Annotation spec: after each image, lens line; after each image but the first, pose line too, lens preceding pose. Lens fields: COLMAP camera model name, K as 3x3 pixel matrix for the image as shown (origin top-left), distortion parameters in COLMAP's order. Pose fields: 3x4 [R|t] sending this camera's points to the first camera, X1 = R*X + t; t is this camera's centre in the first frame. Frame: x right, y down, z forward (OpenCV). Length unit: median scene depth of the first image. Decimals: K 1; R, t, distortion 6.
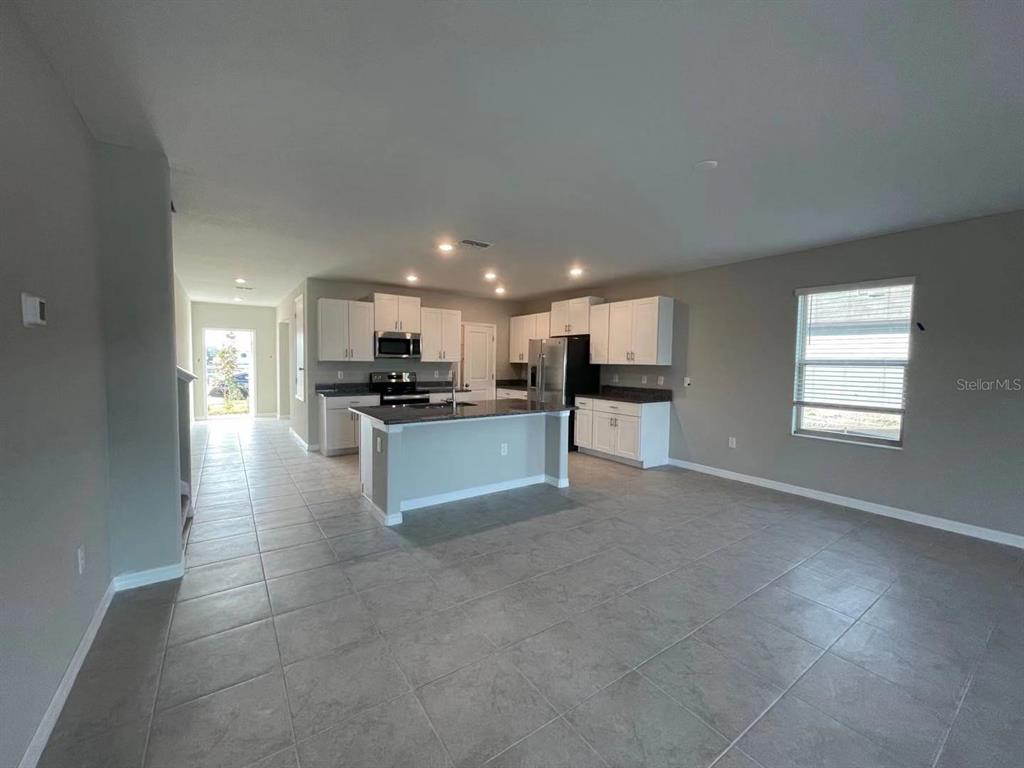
lens RADIAL K [[415.4, 0, 512.0], [0, 415.4, 384.0], [0, 0, 1]] dist [0.000353, 0.000049]
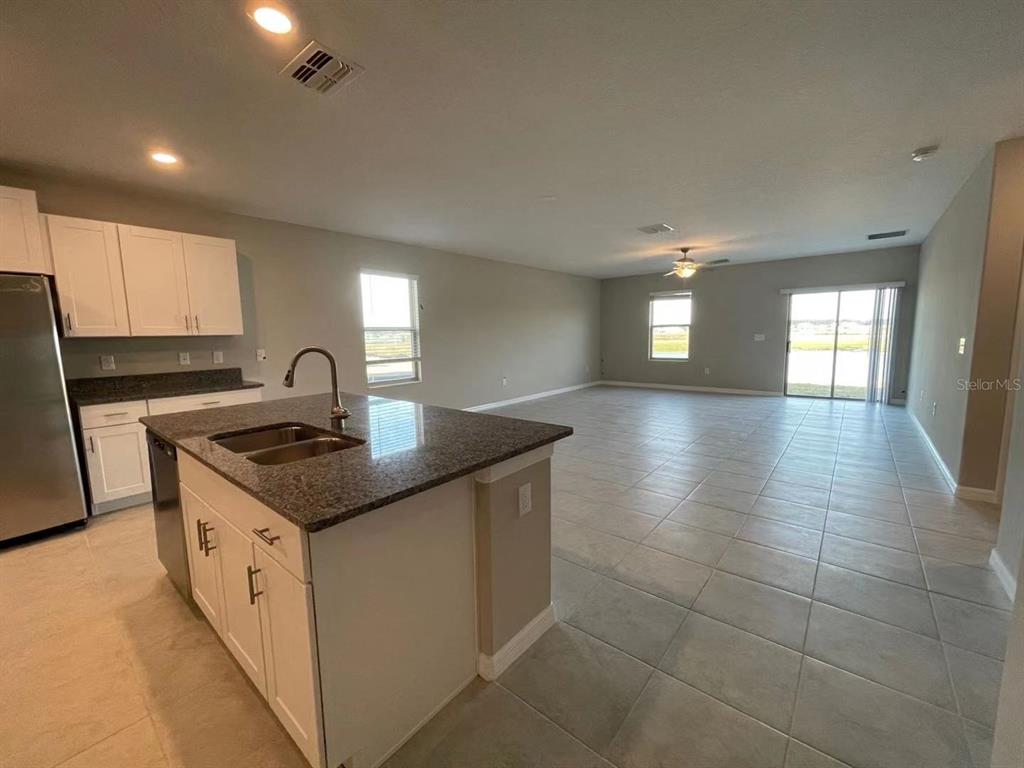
lens RADIAL K [[415.4, 0, 512.0], [0, 415.4, 384.0], [0, 0, 1]] dist [0.000353, 0.000049]
pose [[-0.267522, -0.121831, 0.955819, -0.436719], [0.072127, 0.986659, 0.145949, -0.028330], [-0.960848, 0.107985, -0.255166, 0.637473]]
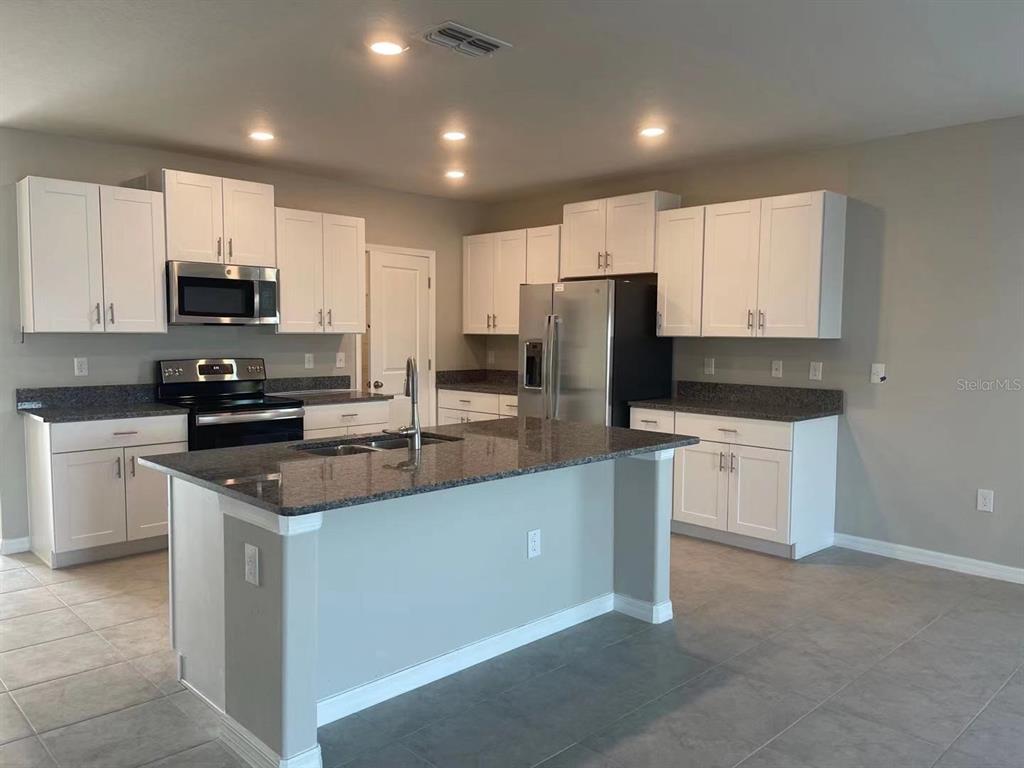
lens RADIAL K [[772.4, 0, 516.8], [0, 772.4, 383.4], [0, 0, 1]] dist [0.050037, -0.069809]
pose [[0.986128, -0.016152, 0.165200, -0.114743], [0.013446, 0.999757, 0.017488, -0.012576], [-0.165442, -0.015024, 0.986105, 0.165507]]
